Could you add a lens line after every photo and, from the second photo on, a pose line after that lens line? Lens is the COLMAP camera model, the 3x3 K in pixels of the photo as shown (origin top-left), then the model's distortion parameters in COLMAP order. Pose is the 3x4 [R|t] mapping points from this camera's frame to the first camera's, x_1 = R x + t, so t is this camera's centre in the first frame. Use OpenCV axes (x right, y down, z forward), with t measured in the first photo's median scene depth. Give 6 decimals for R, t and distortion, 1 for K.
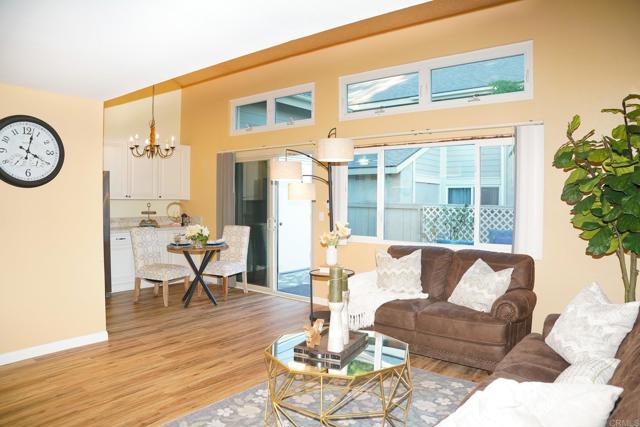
lens RADIAL K [[445.2, 0, 320.0], [0, 445.2, 213.5], [0, 0, 1]] dist [-0.205350, 0.166894]
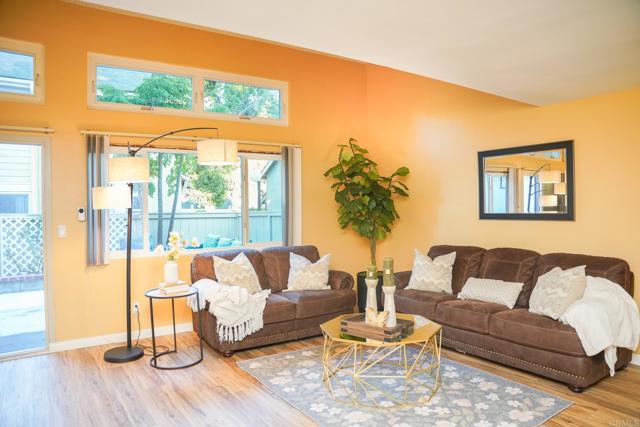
lens RADIAL K [[445.2, 0, 320.0], [0, 445.2, 213.5], [0, 0, 1]] dist [-0.205350, 0.166894]
pose [[0.321118, -0.043096, 0.946058, -0.245141], [0.052931, 0.998219, 0.027505, -0.012250], [-0.945559, 0.041244, 0.322827, 0.157208]]
